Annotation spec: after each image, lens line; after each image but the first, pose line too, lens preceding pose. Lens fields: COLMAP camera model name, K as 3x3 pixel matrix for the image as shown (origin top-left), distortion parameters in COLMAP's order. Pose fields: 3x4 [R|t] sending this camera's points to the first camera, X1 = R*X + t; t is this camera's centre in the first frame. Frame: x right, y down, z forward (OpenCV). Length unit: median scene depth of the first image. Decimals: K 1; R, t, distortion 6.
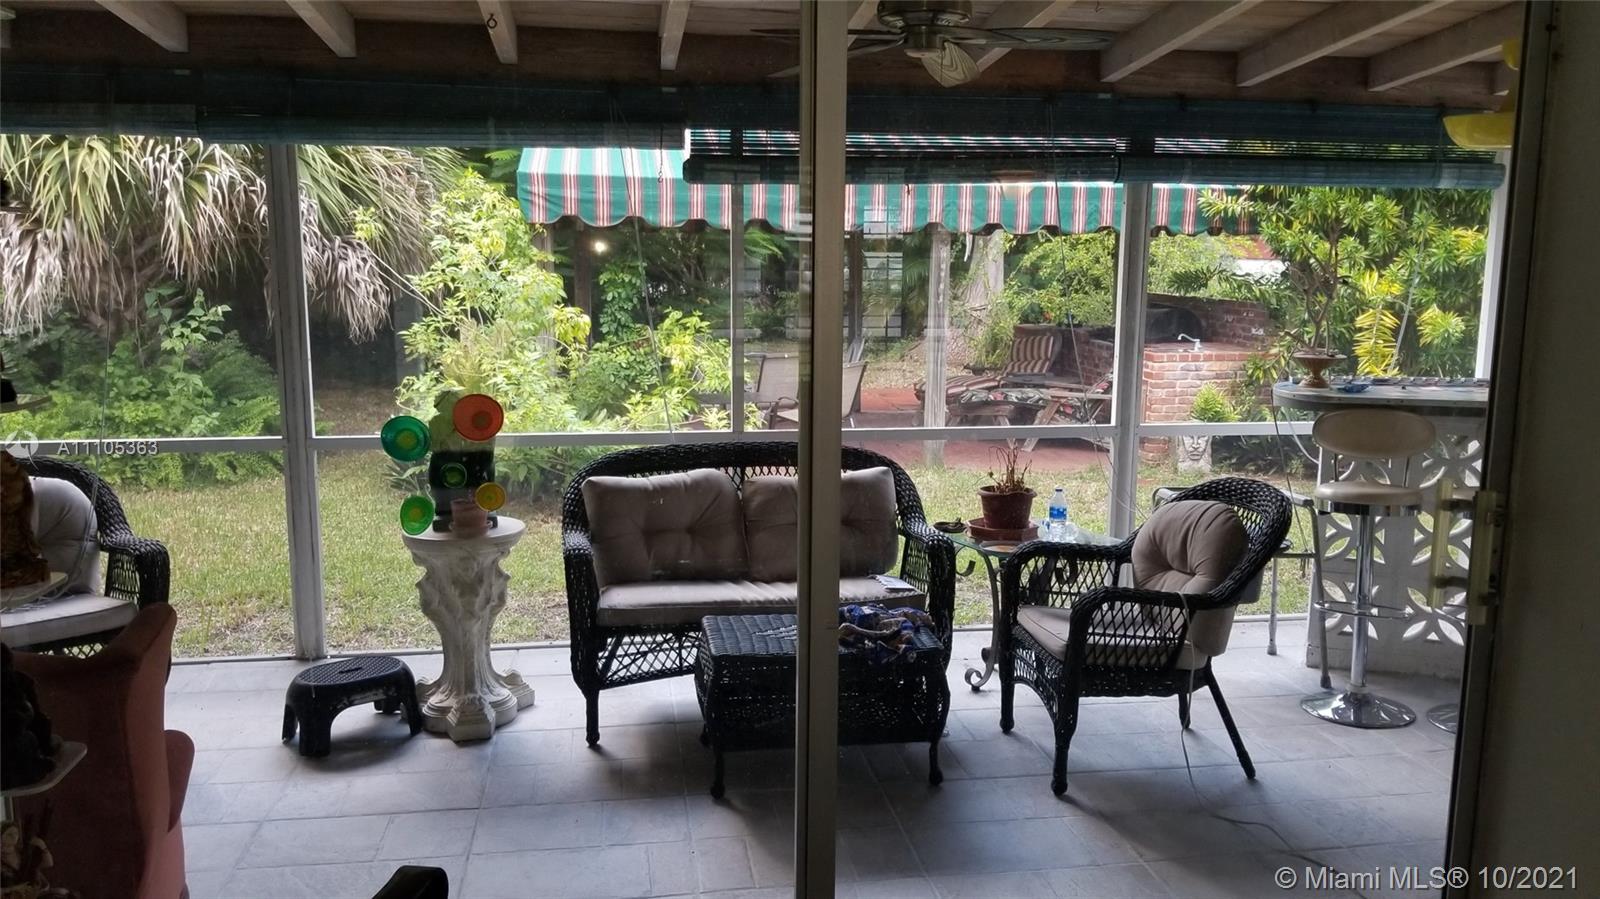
lens RADIAL K [[1293.2, 0, 797.6], [0, 1293.2, 440.4], [0, 0, 1]] dist [0.012916, 0.000095]
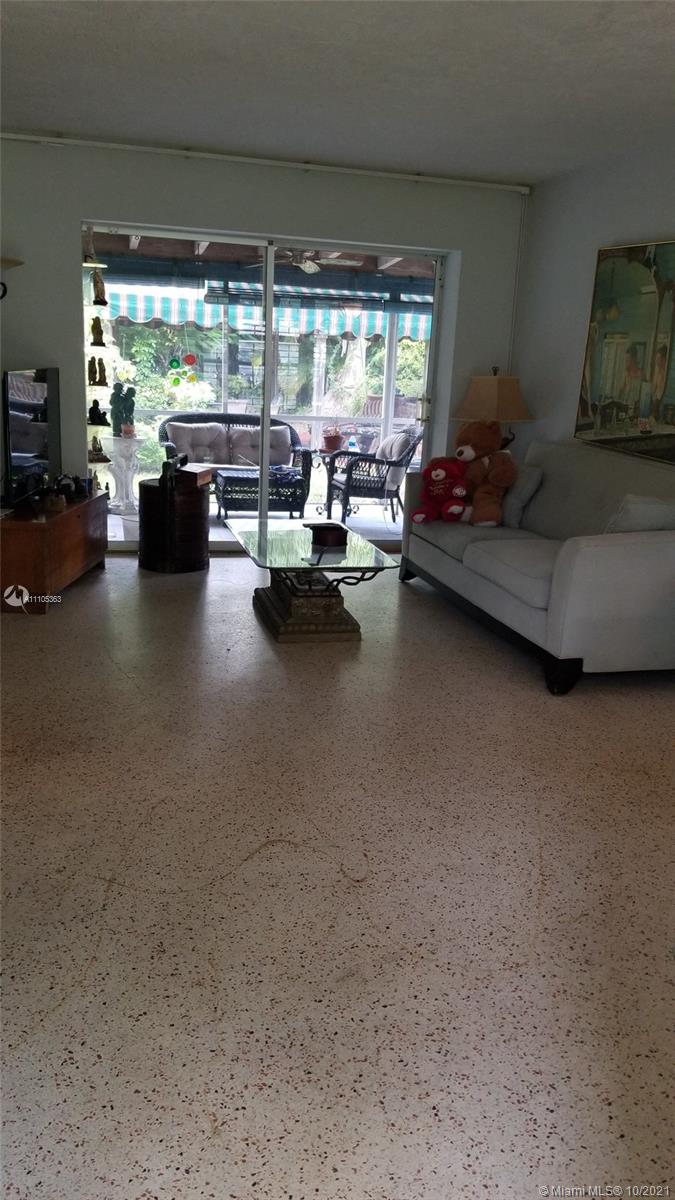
lens RADIAL K [[950.6, 0, 349.1], [0, 950.6, 598.9], [0, 0, 1]] dist [0.087130, -0.078628]
pose [[0.992131, 0.009484, 0.124845, -0.037872], [-0.022134, 0.994707, 0.100336, 0.162738], [-0.123232, -0.102310, 0.987090, -0.853162]]
